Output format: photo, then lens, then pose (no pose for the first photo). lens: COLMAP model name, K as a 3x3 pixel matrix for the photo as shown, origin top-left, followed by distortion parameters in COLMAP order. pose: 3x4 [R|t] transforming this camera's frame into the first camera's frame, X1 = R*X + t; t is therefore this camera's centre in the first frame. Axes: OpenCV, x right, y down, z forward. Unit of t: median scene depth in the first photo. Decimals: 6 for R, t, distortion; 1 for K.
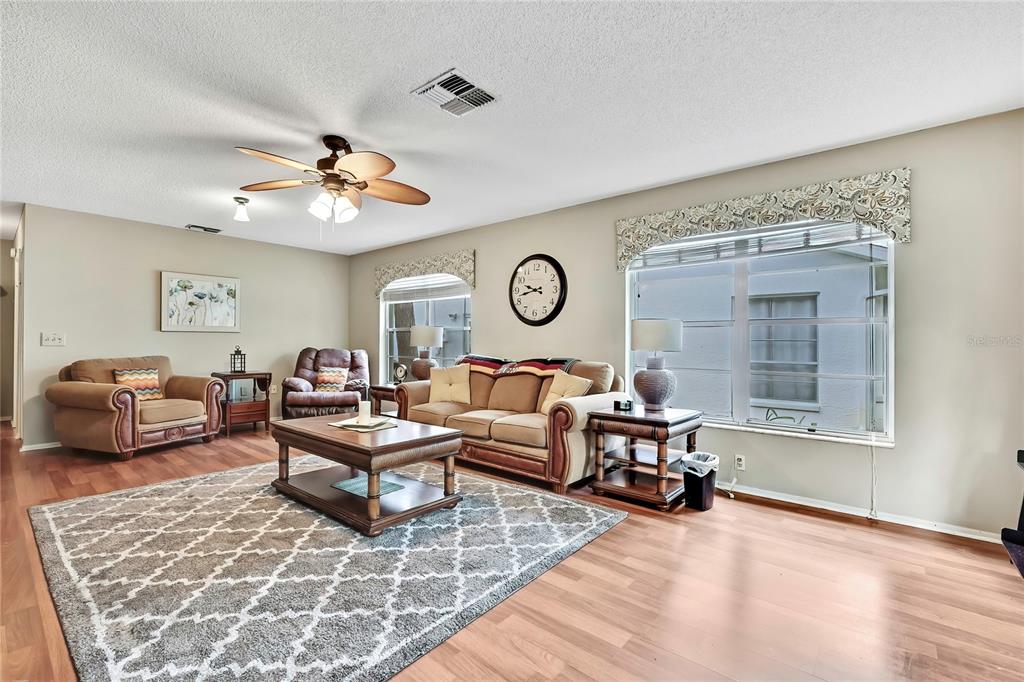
lens RADIAL K [[450.2, 0, 516.8], [0, 450.2, 337.7], [0, 0, 1]] dist [-0.002514, -0.000026]
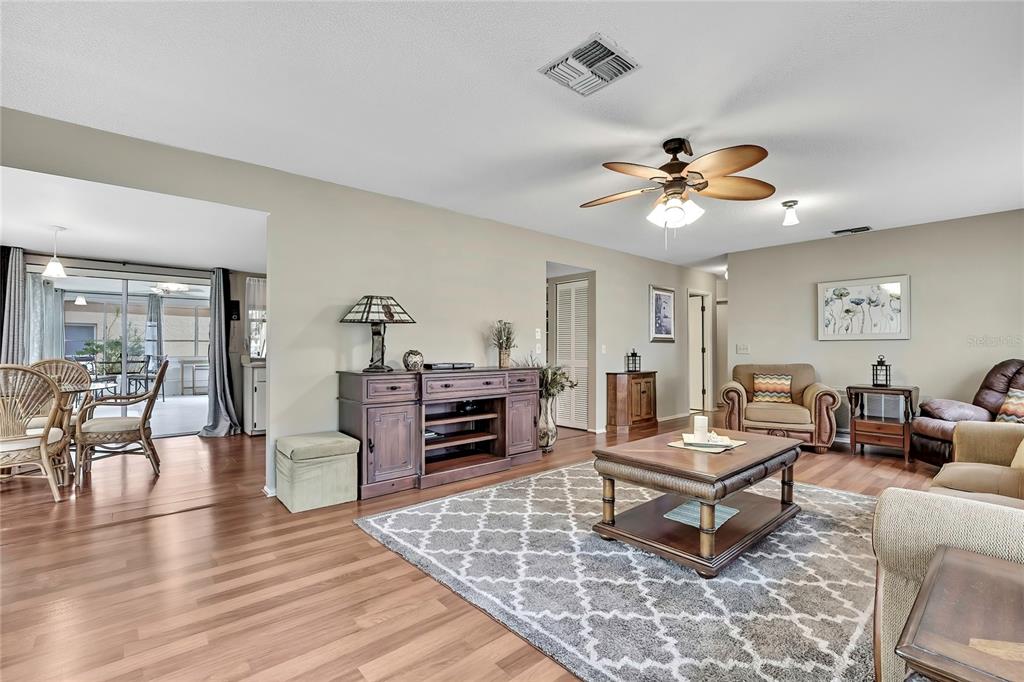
lens RADIAL K [[450.2, 0, 515.5], [0, 450.2, 349.9], [0, 0, 1]] dist [-0.002514, -0.000026]
pose [[-0.141747, -0.003113, -0.989898, 0.345299], [0.009033, 0.999949, -0.004438, 0.005431], [0.989862, -0.009570, -0.141711, 0.447487]]
